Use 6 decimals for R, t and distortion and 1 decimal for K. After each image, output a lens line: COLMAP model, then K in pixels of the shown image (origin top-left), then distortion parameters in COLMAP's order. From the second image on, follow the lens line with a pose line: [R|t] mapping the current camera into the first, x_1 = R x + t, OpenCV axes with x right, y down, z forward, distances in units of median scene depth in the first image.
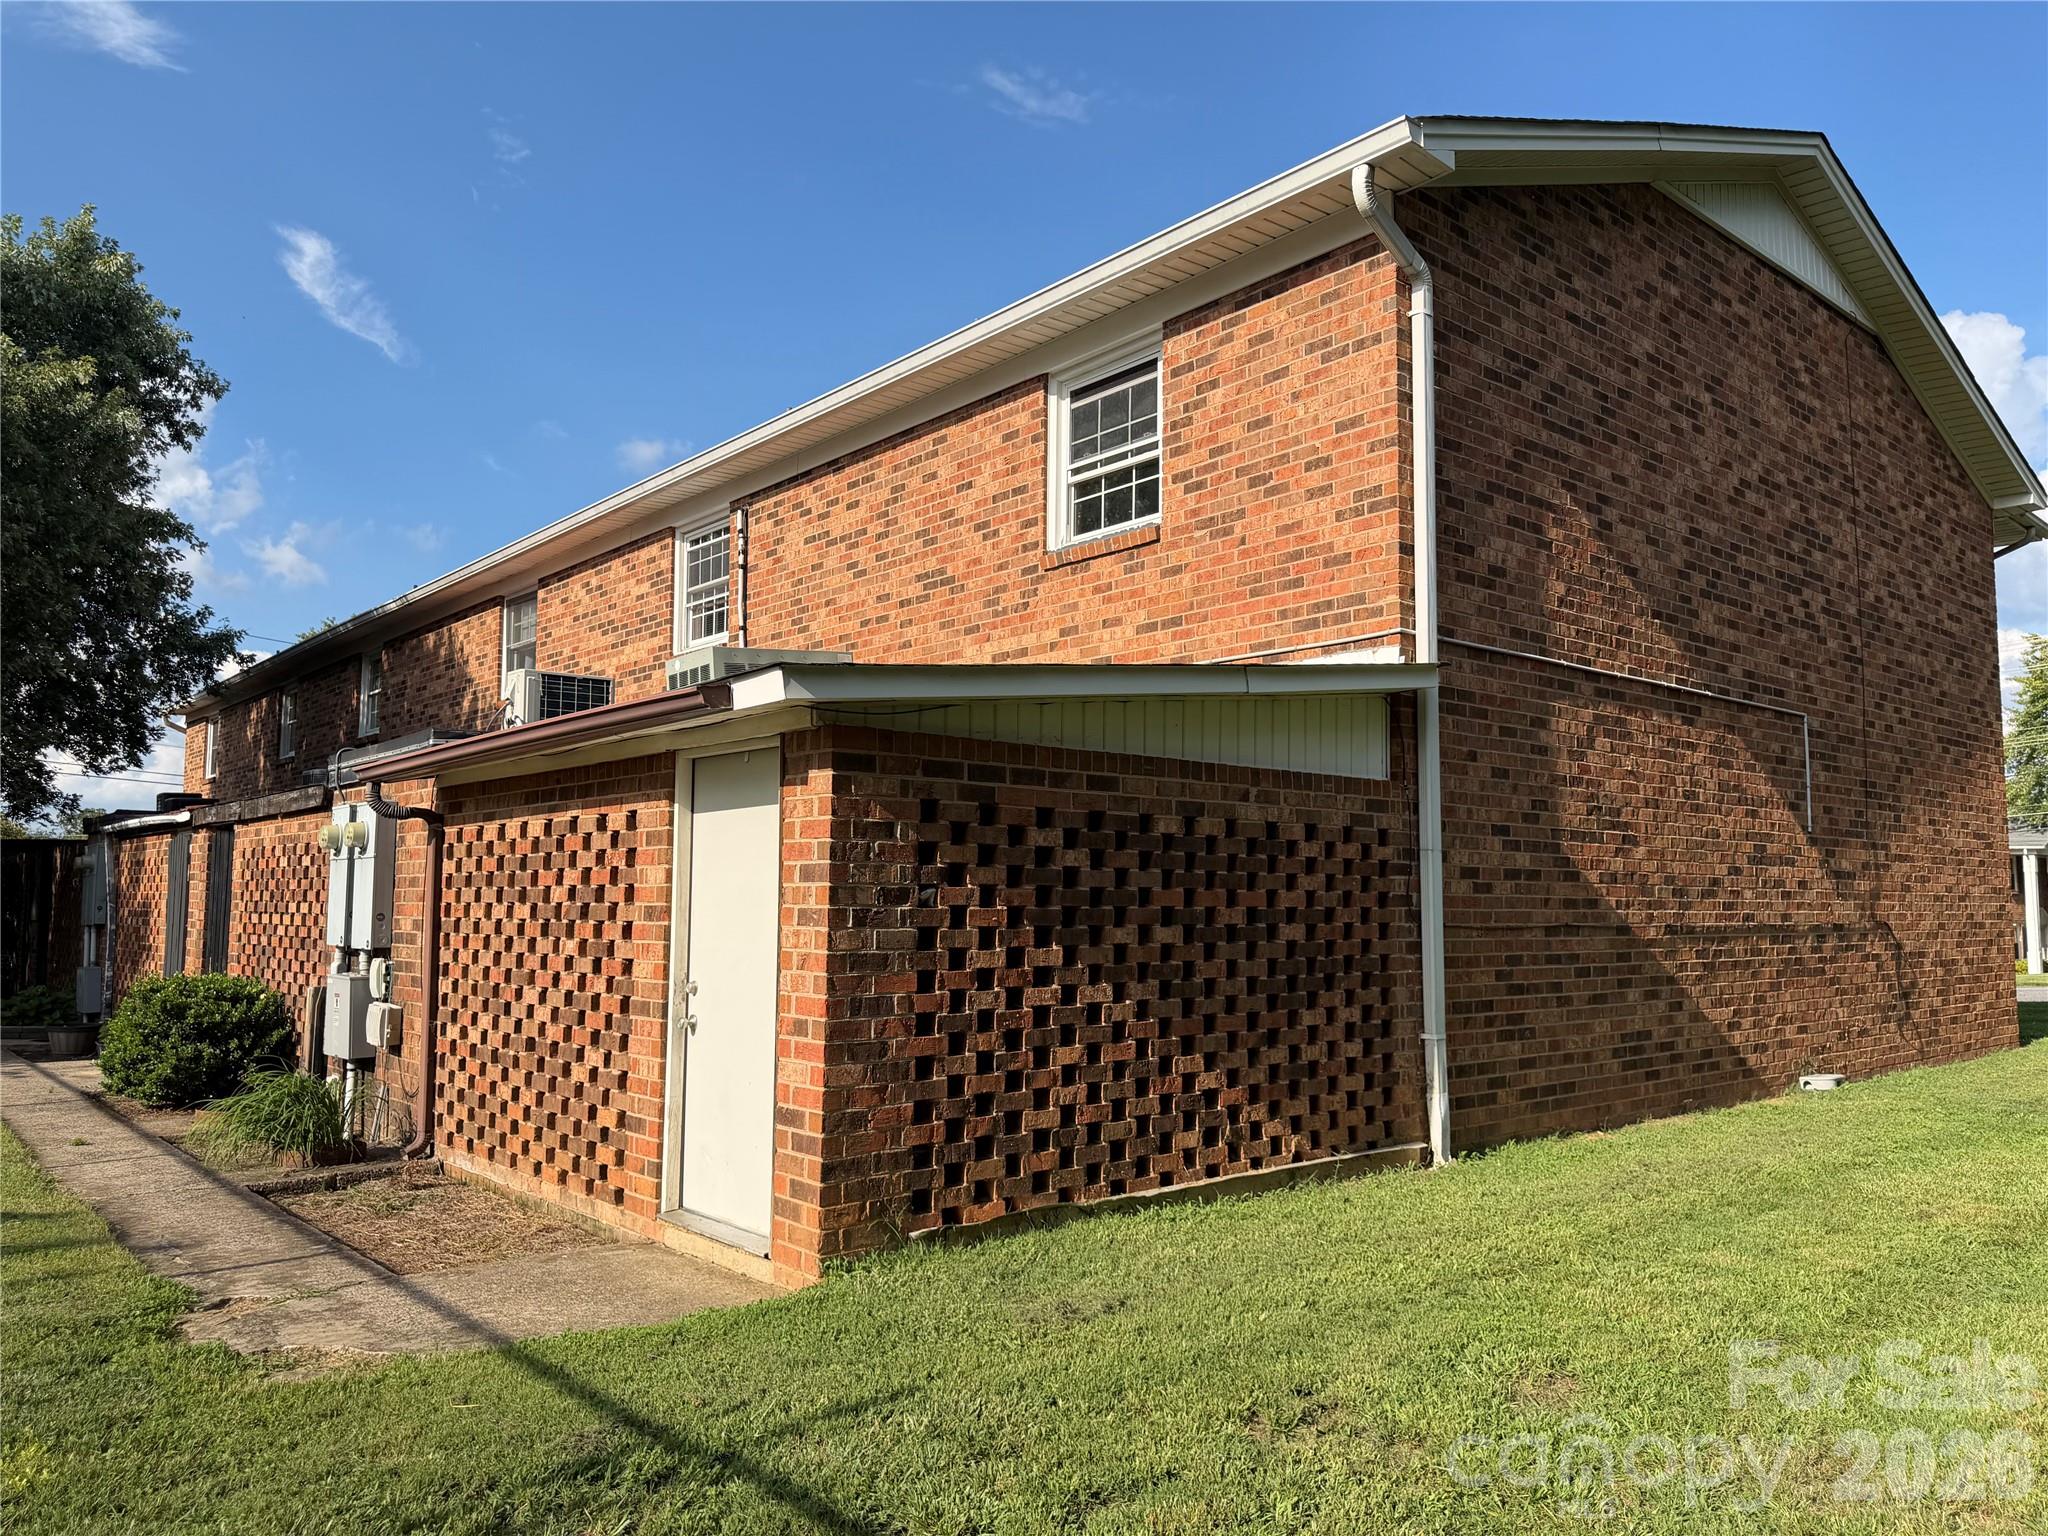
lens RADIAL K [[1443.6, 0, 1024.0], [0, 1443.6, 764.7], [0, 0, 1]] dist [0.067991, -0.008714]
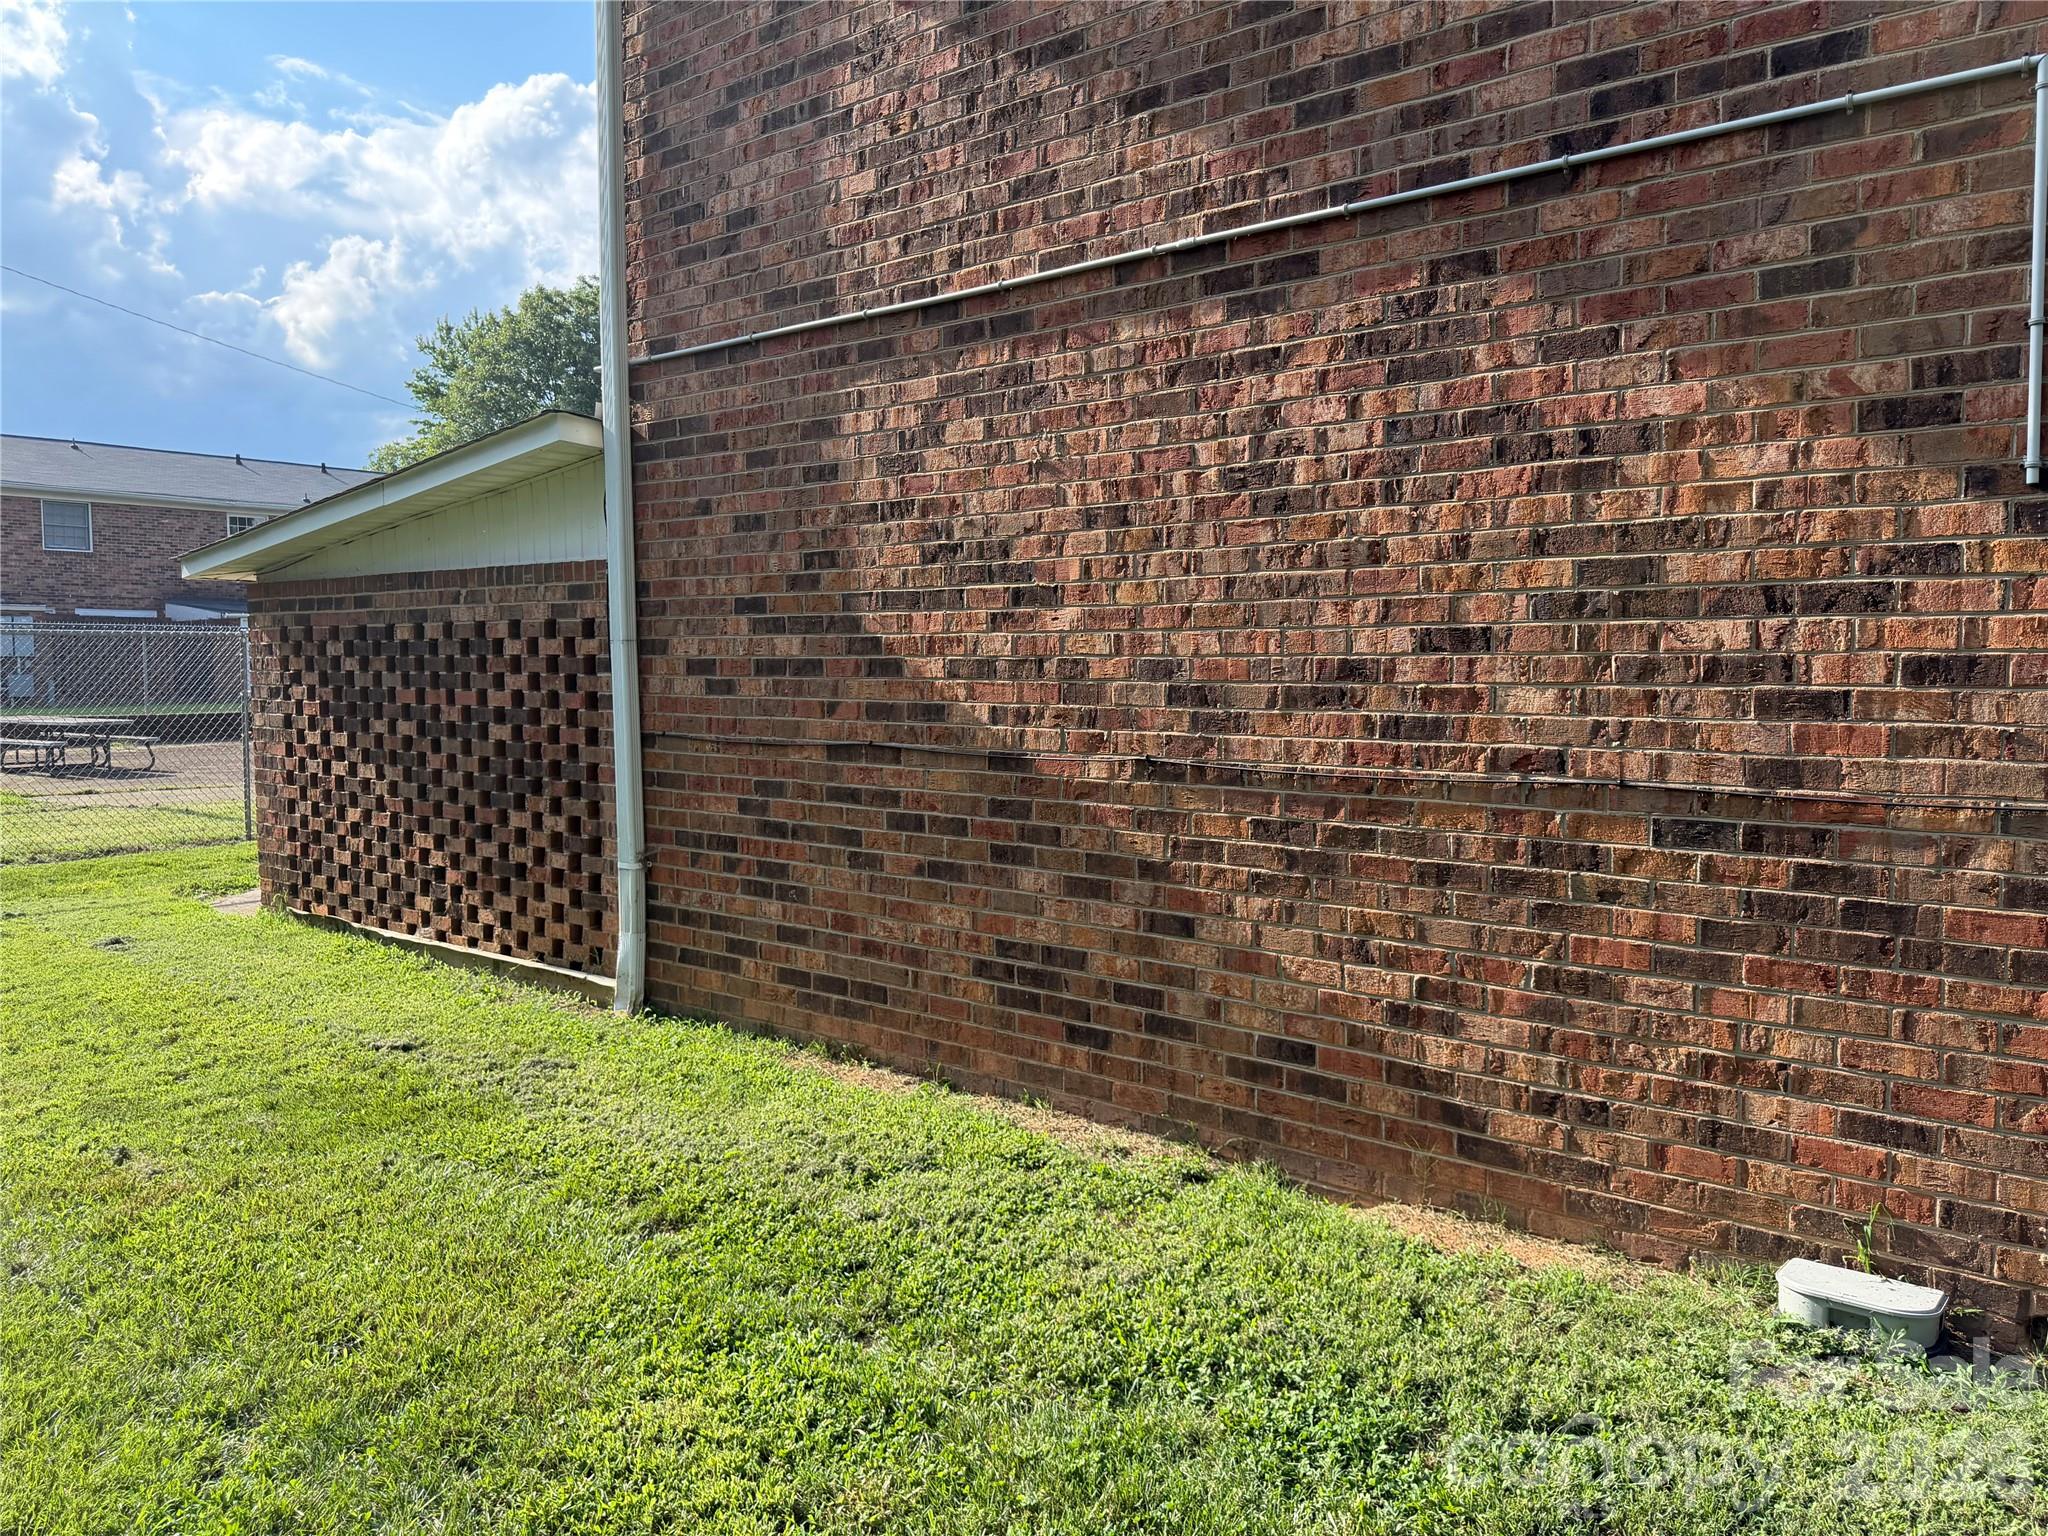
lens RADIAL K [[1443.6, 0, 1026.9], [0, 1443.6, 774.9], [0, 0, 1]] dist [0.067991, -0.008714]
pose [[0.183680, 0.064264, -0.980883, 1.178708], [0.089583, 0.992614, 0.081808, 0.091405], [0.978896, -0.102897, 0.176566, 1.123633]]
